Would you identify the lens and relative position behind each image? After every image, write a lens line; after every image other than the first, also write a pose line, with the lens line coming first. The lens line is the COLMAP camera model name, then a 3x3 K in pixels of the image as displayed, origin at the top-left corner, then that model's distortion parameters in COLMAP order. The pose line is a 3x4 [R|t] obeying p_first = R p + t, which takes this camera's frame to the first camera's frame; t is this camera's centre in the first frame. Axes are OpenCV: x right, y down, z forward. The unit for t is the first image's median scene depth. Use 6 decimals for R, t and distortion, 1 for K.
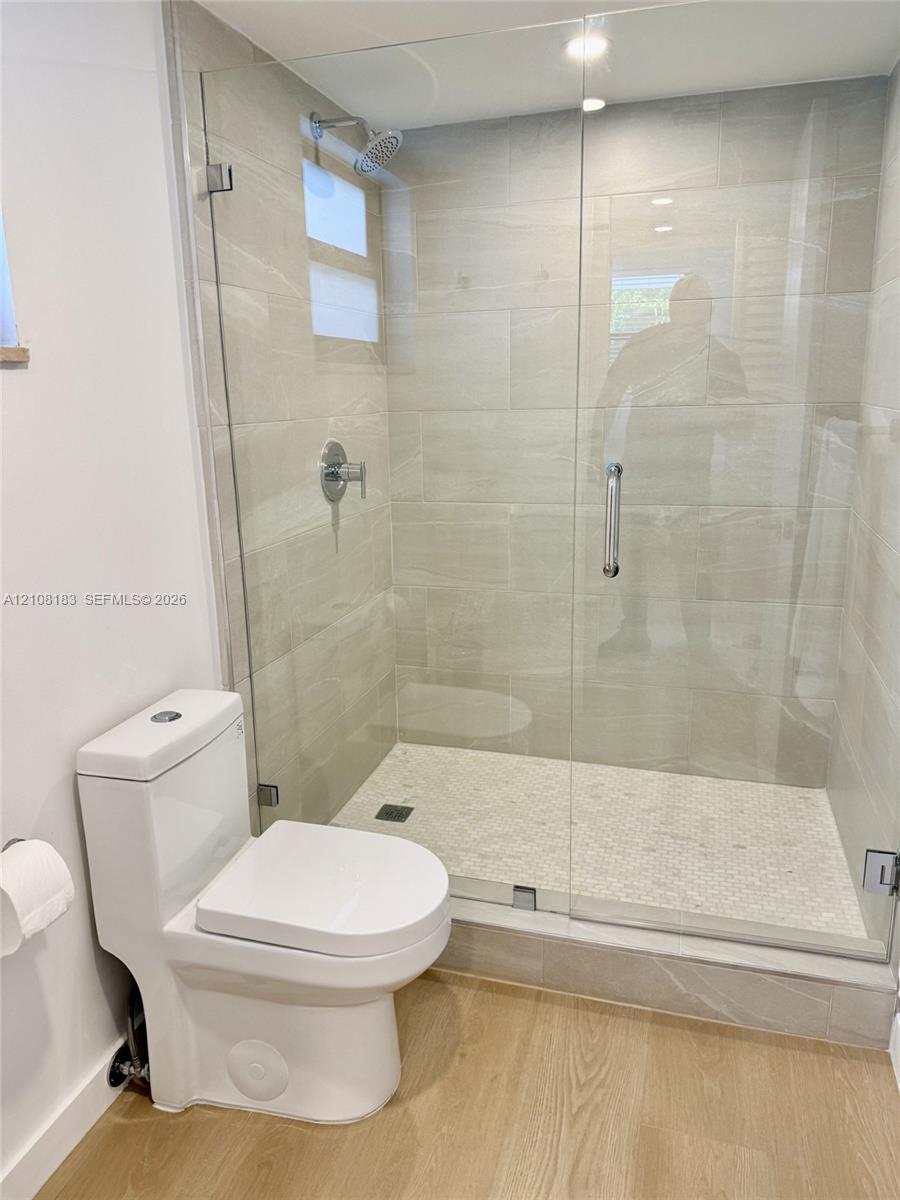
lens RADIAL K [[855.8, 0, 444.7], [0, 855.8, 599.6], [0, 0, 1]] dist [0.035715, -0.018895]
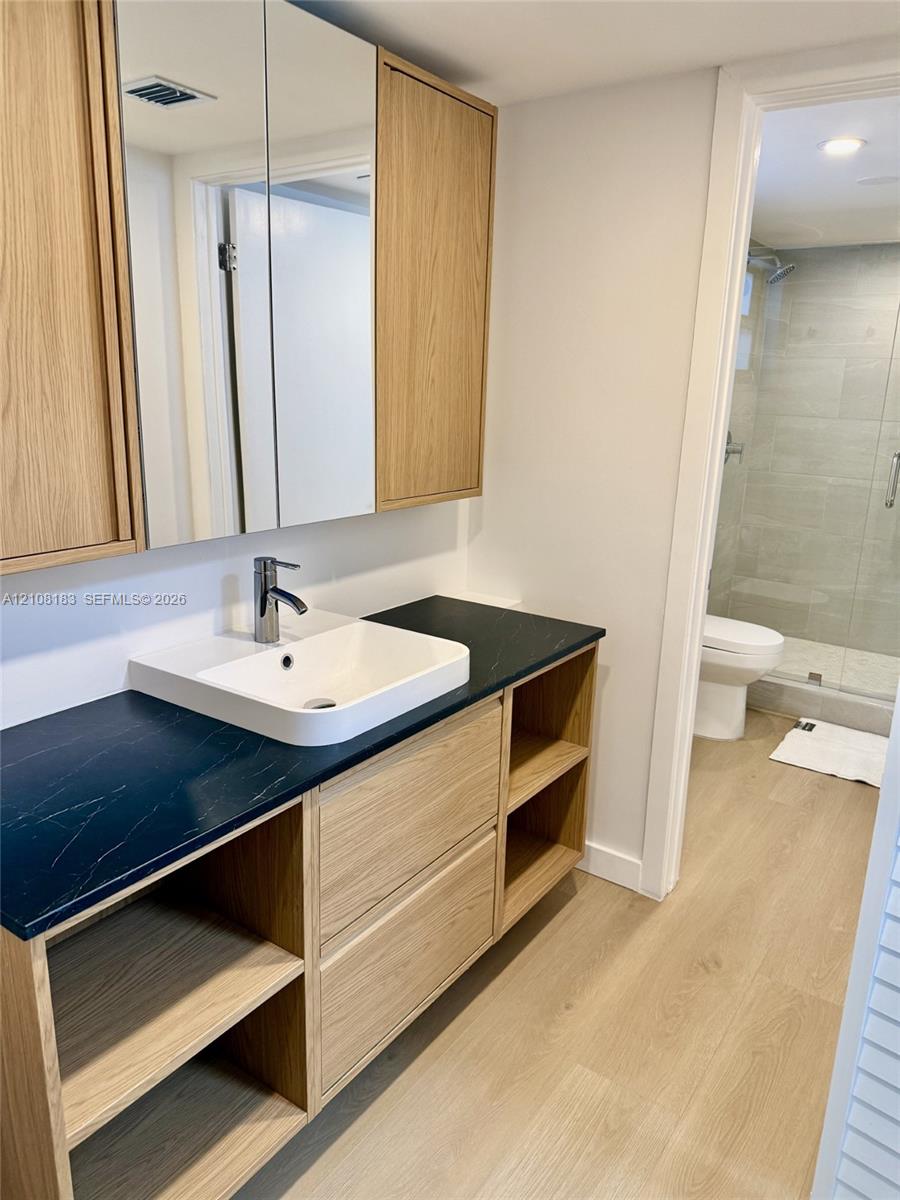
lens RADIAL K [[855.8, 0, 455.4], [0, 855.8, 597.1], [0, 0, 1]] dist [0.035715, -0.018895]
pose [[0.950356, 0.125286, -0.284826, -0.103214], [-0.124910, 0.991975, 0.019560, 0.171142], [0.284991, 0.016989, 0.958380, -0.760679]]
